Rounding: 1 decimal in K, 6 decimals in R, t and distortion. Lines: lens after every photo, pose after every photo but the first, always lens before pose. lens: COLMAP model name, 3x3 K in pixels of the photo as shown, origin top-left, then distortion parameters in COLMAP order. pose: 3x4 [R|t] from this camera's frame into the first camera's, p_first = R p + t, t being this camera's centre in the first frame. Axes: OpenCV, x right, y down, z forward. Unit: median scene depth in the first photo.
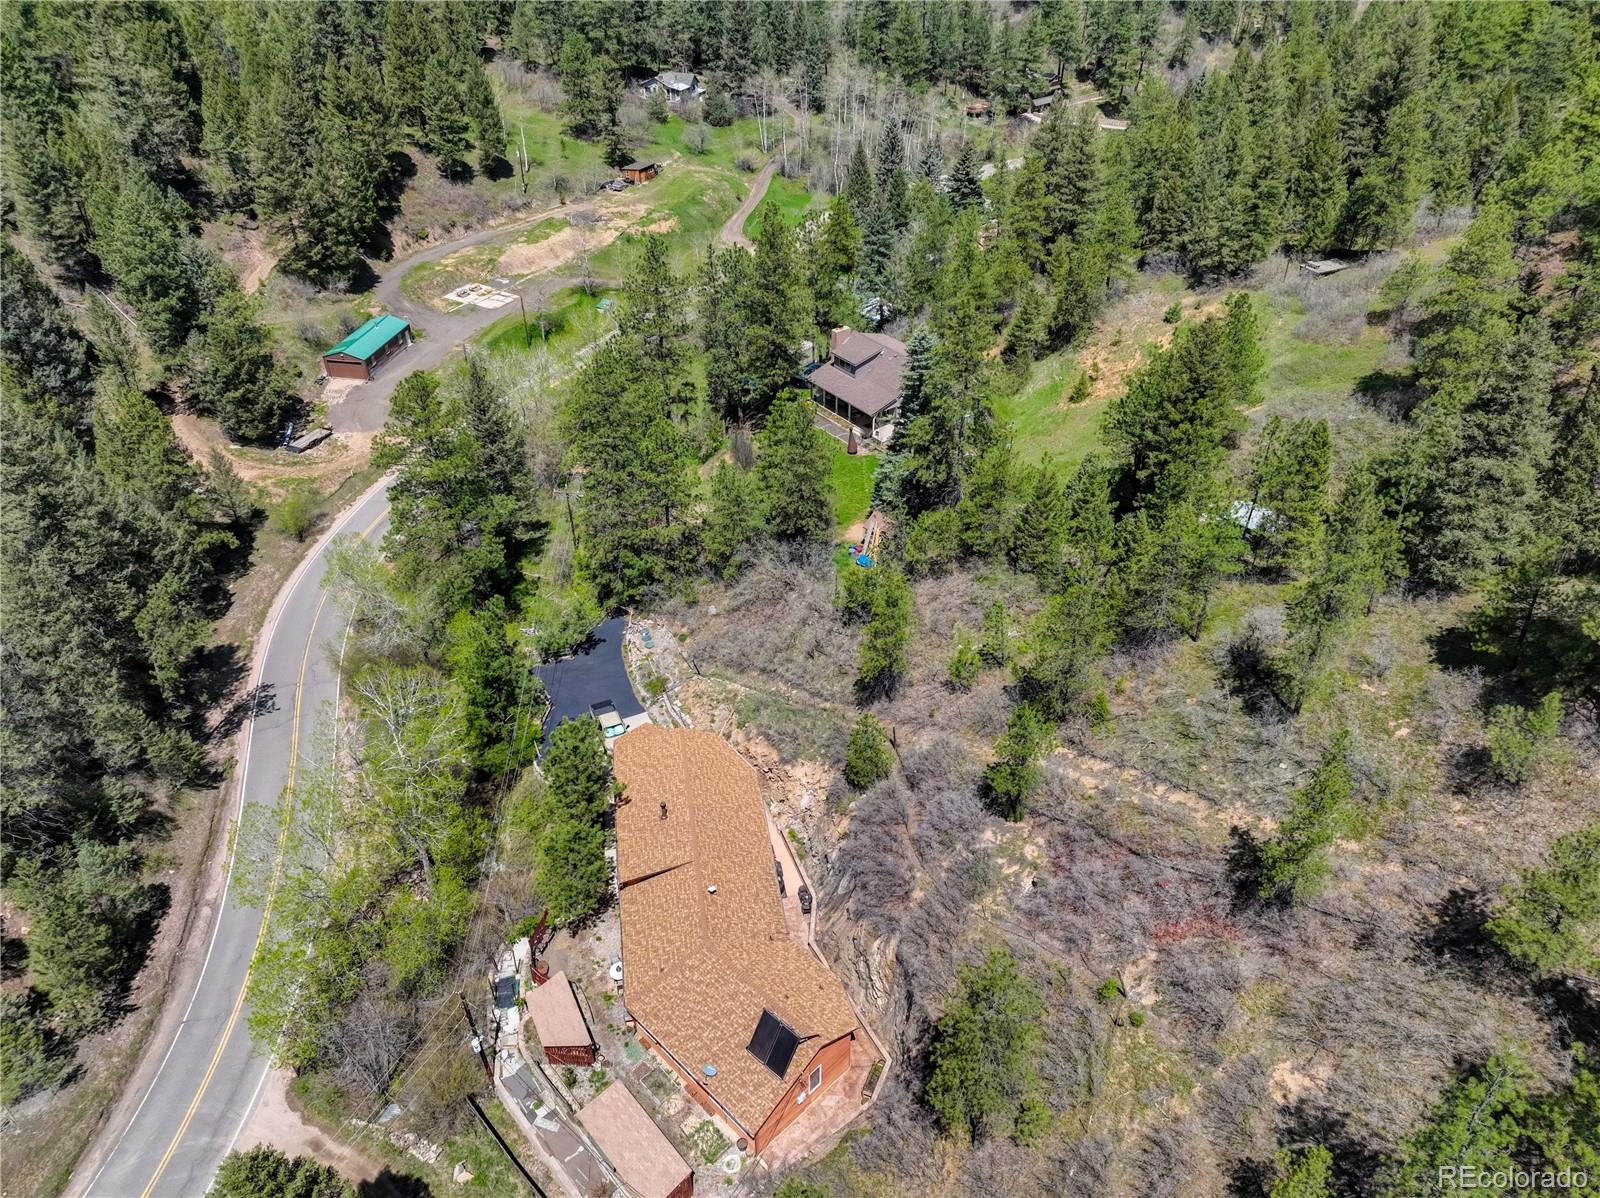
lens RADIAL K [[1125.0, 0, 800.0], [0, 1125.0, 599.0], [0, 0, 1]] dist [0.004742, 0.005907]
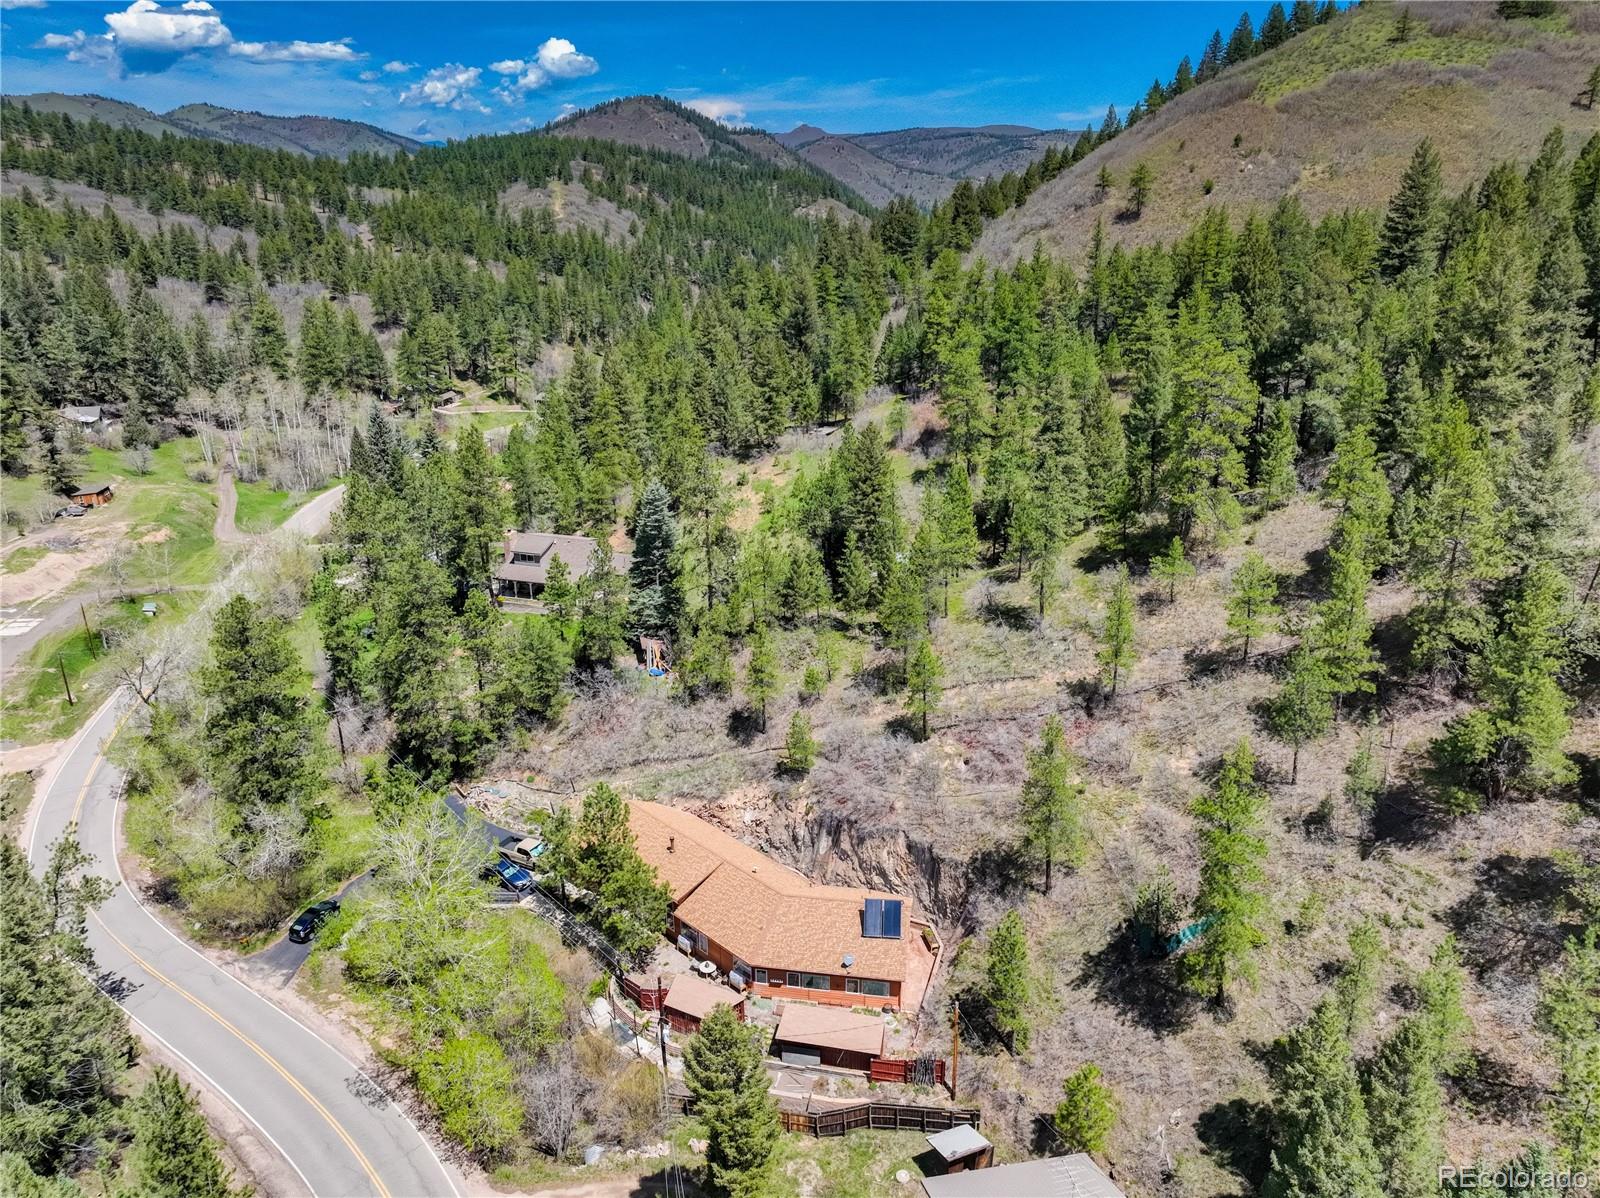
lens RADIAL K [[1125.0, 0, 800.0], [0, 1125.0, 599.0], [0, 0, 1]] dist [0.004742, 0.005907]
pose [[0.816842, -0.210612, 0.537039, -0.349314], [0.341900, 0.926588, -0.156651, 0.105769], [-0.464621, 0.311573, 0.828884, -0.082821]]
